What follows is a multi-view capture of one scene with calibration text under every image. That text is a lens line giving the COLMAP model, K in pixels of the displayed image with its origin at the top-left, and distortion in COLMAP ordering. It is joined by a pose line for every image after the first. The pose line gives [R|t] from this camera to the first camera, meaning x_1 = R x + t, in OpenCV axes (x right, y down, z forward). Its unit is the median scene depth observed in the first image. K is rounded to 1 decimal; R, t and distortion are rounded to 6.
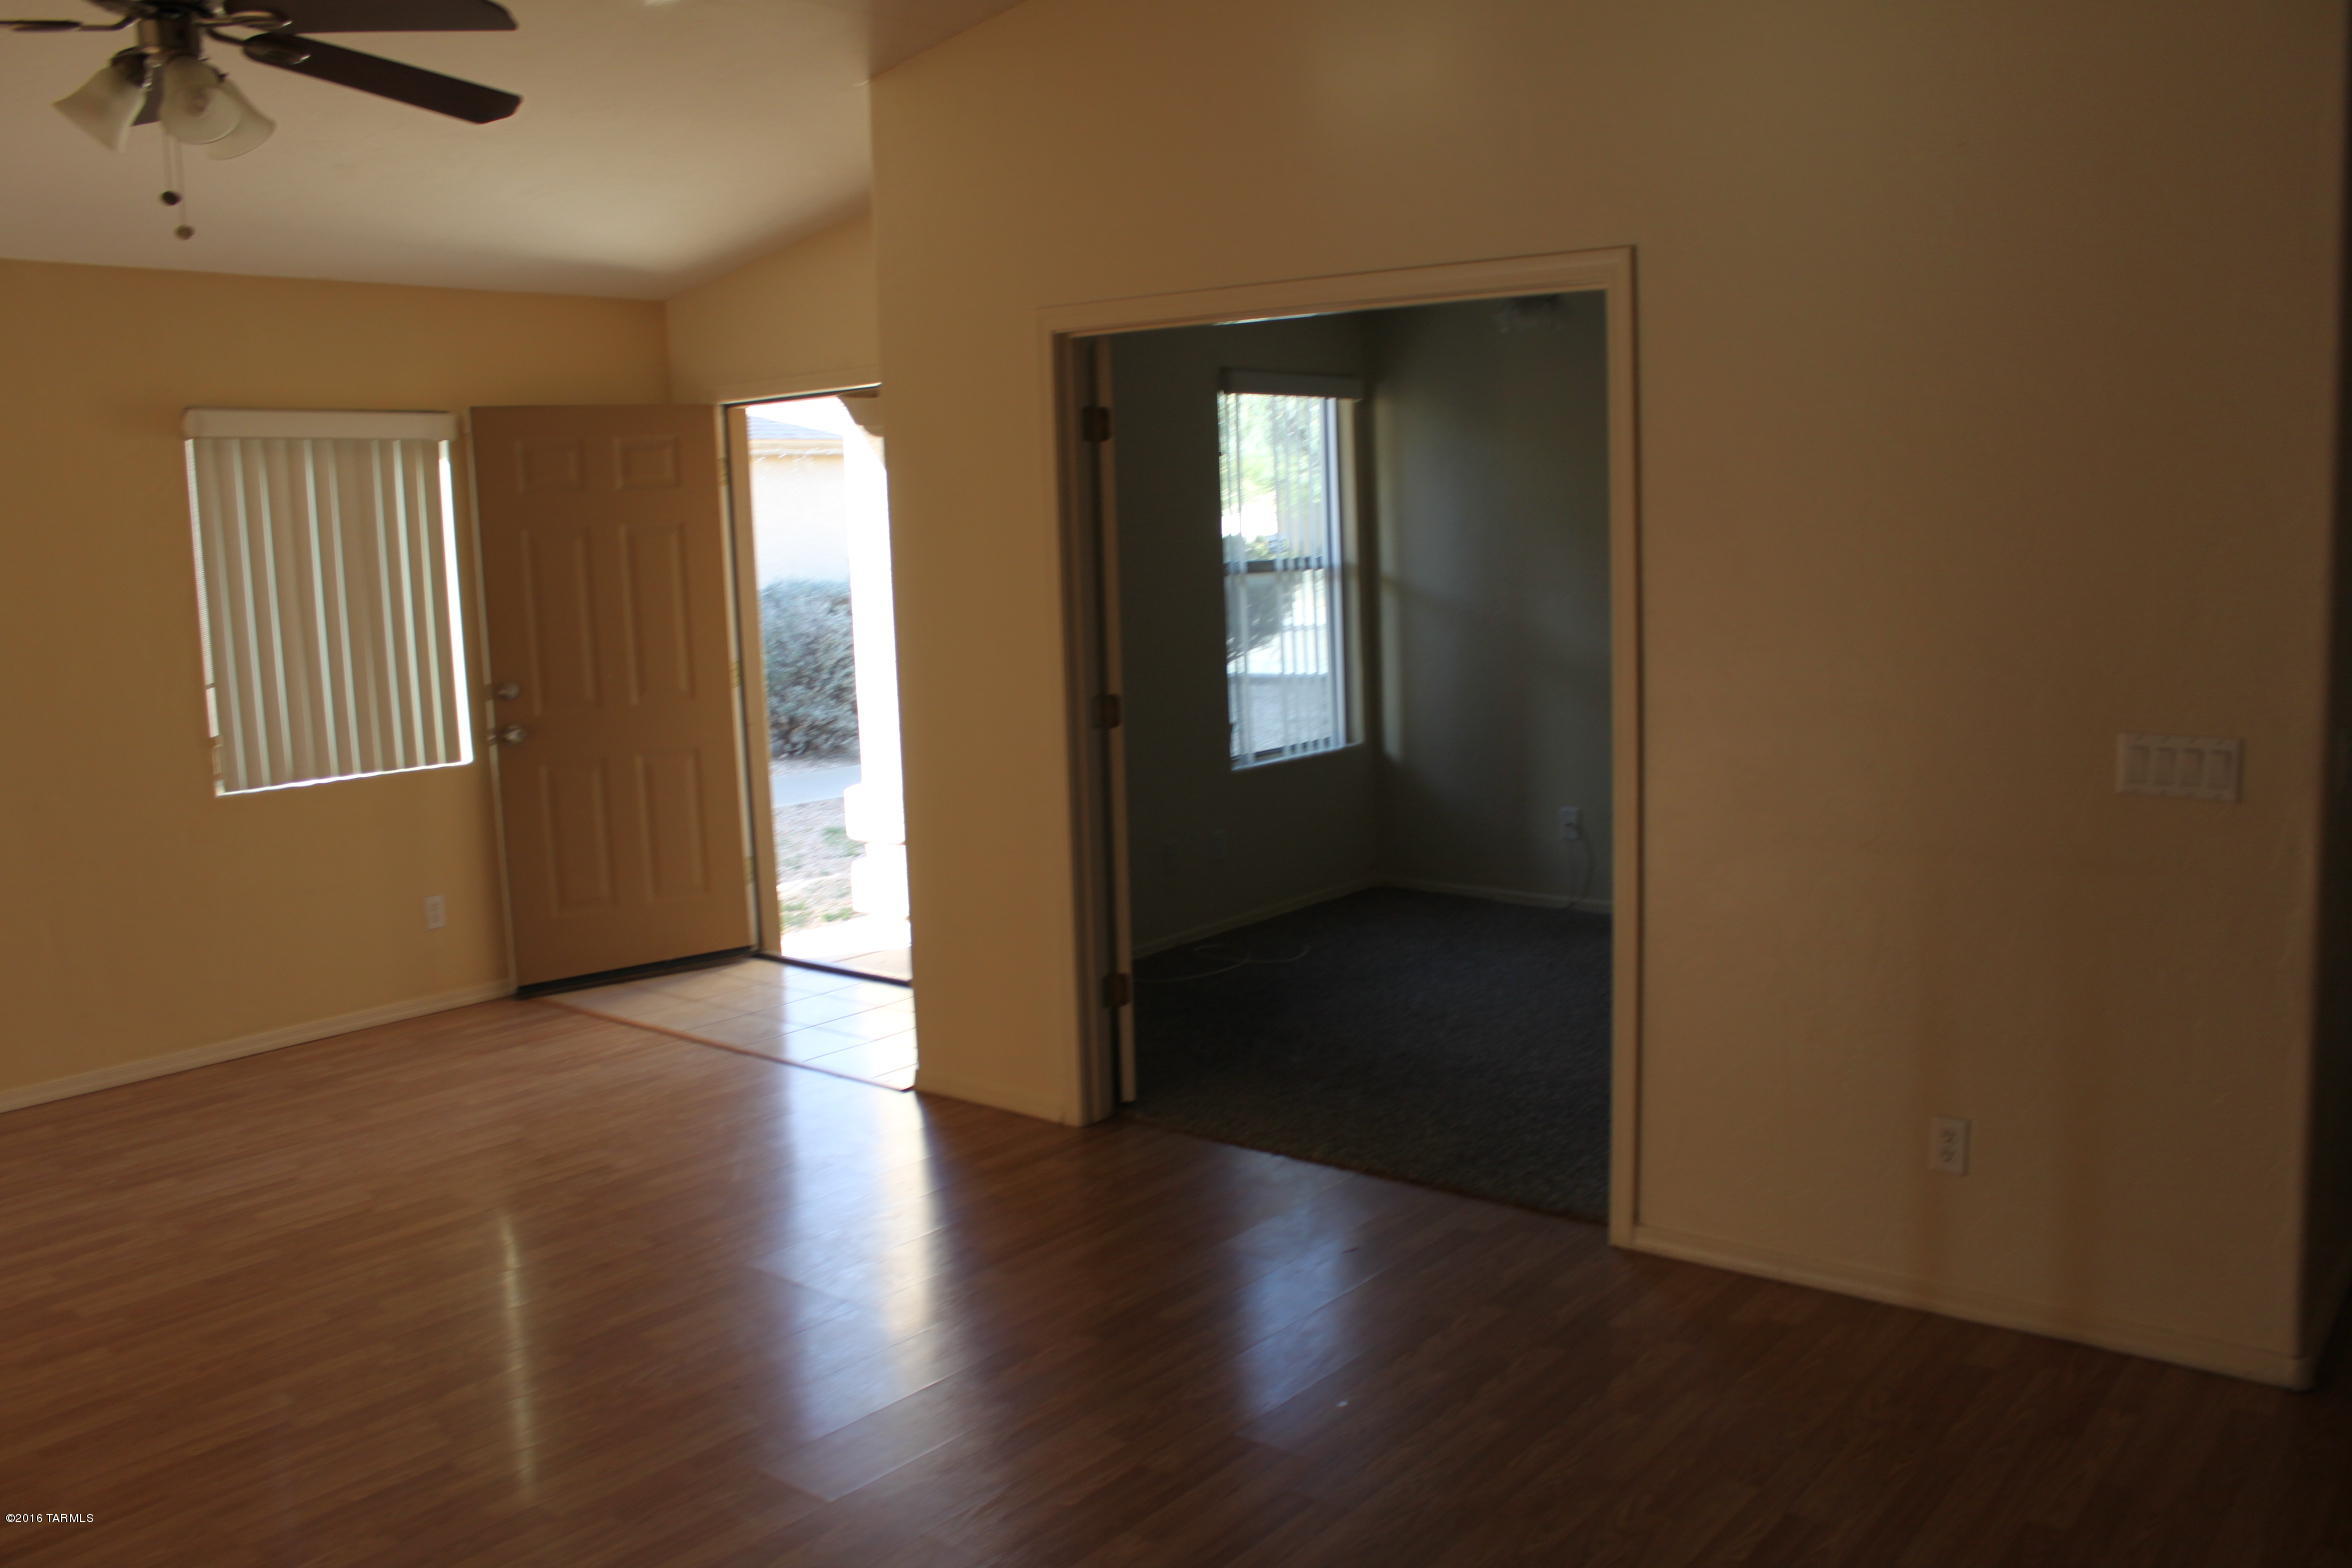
lens RADIAL K [[1971.6, 0, 1178.1], [0, 1971.6, 790.8], [0, 0, 1]] dist [-0.020279, -0.000508]
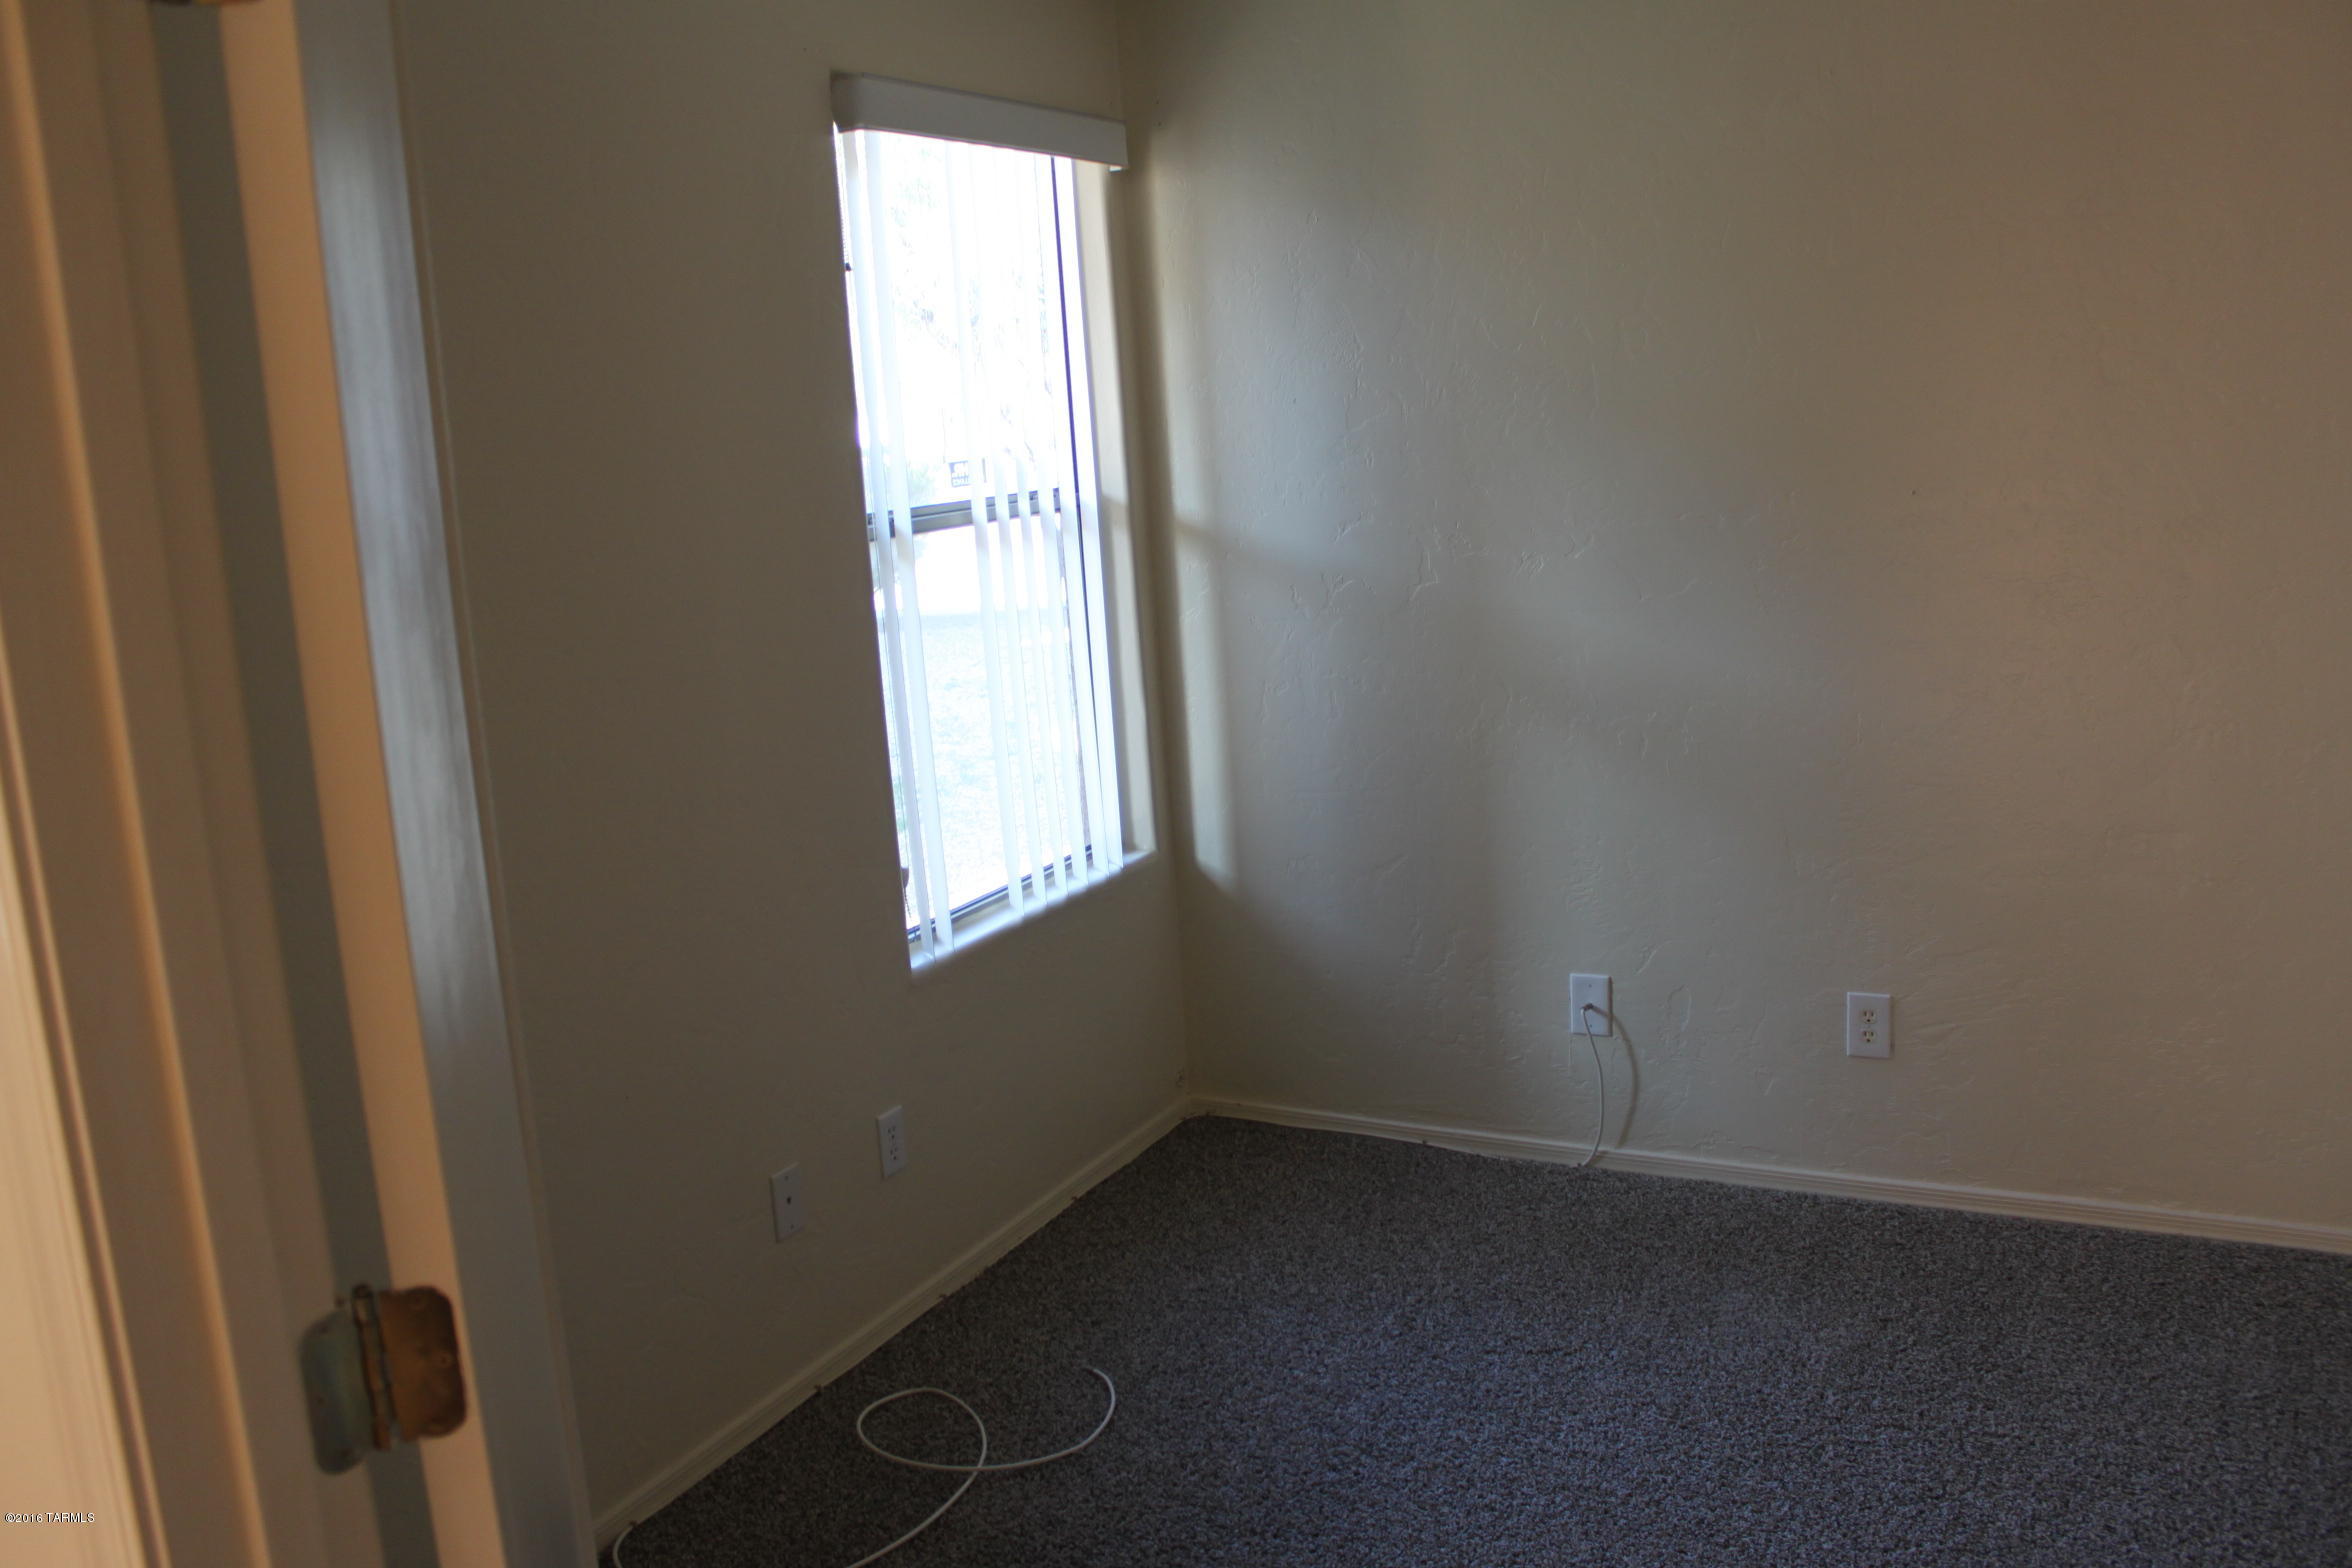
lens RADIAL K [[1971.6, 0, 1188.2], [0, 1971.6, 765.6], [0, 0, 1]] dist [-0.020279, -0.000508]
pose [[0.979544, -0.062051, 0.191423, 0.006045], [0.055139, 0.997627, 0.041231, -0.069855], [-0.193527, -0.029833, 0.980641, 0.521861]]
